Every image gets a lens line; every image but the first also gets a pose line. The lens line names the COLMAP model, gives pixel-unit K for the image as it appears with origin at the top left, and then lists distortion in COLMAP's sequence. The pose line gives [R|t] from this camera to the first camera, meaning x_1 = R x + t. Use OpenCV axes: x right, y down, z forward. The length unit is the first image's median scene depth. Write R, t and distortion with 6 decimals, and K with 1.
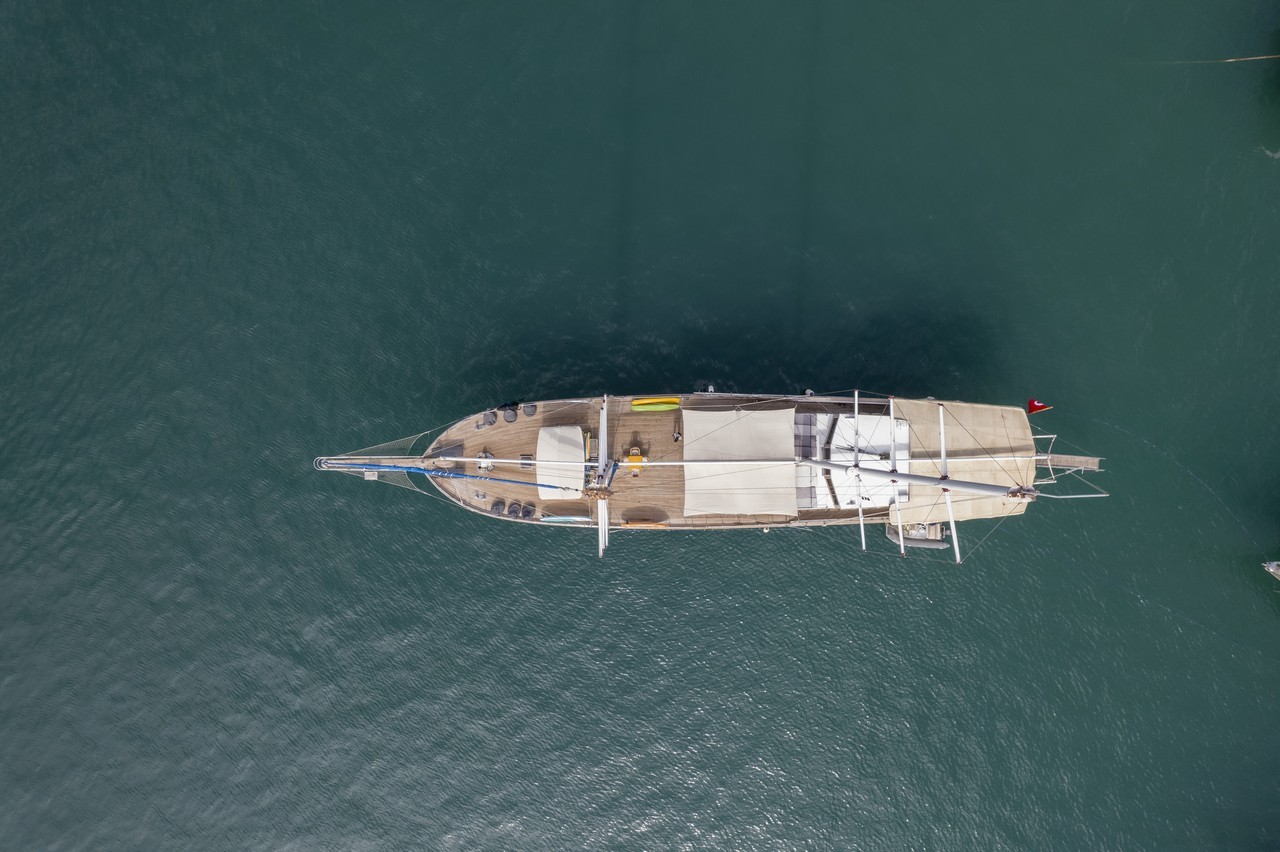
lens RADIAL K [[823.2, 0, 632.3], [0, 823.2, 428.3], [0, 0, 1]] dist [-0.057339, 0.054980]
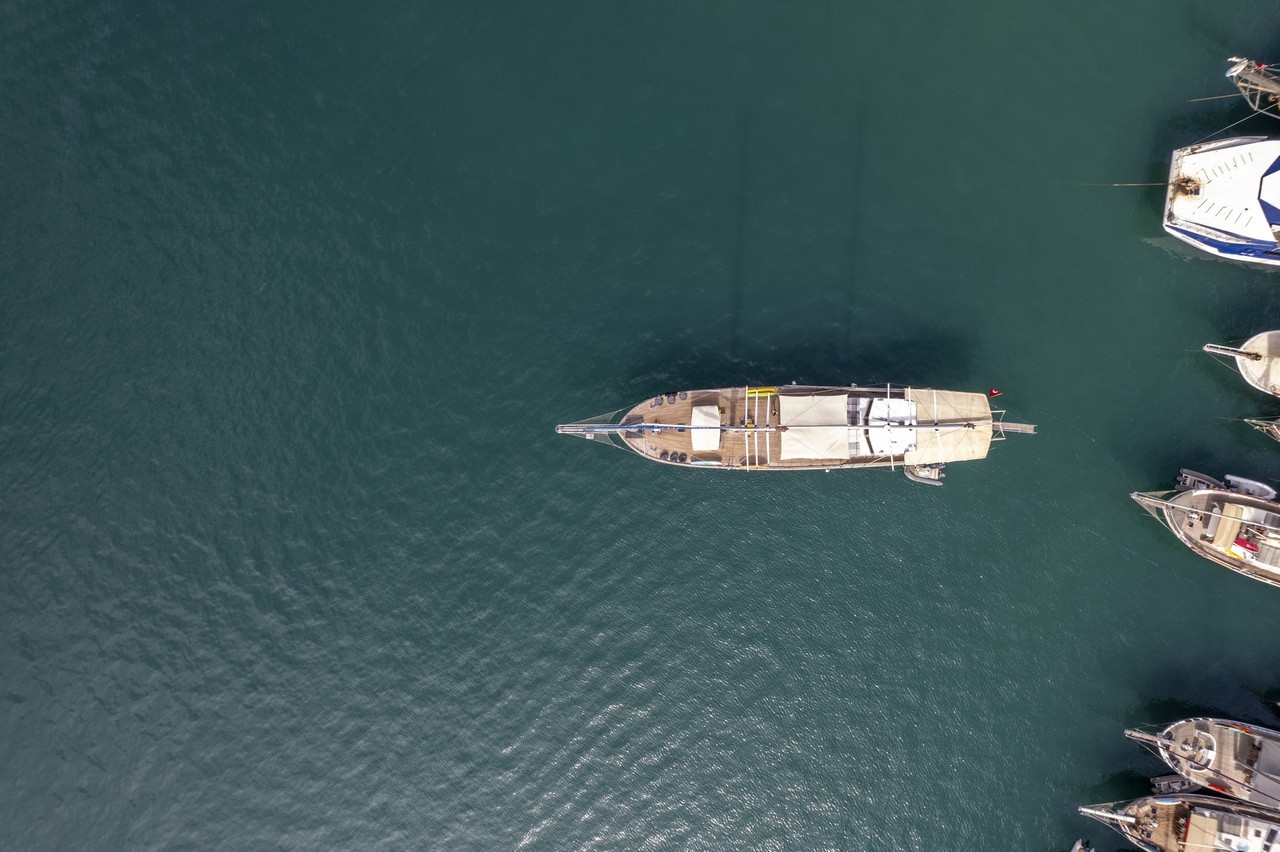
lens RADIAL K [[823.2, 0, 647.2], [0, 823.2, 421.2], [0, 0, 1]] dist [-0.057339, 0.054980]
pose [[0.999994, -0.003077, -0.001568, -0.198432], [0.003084, 0.999986, 0.004237, 0.020533], [0.001555, -0.004242, 0.999990, -0.641531]]
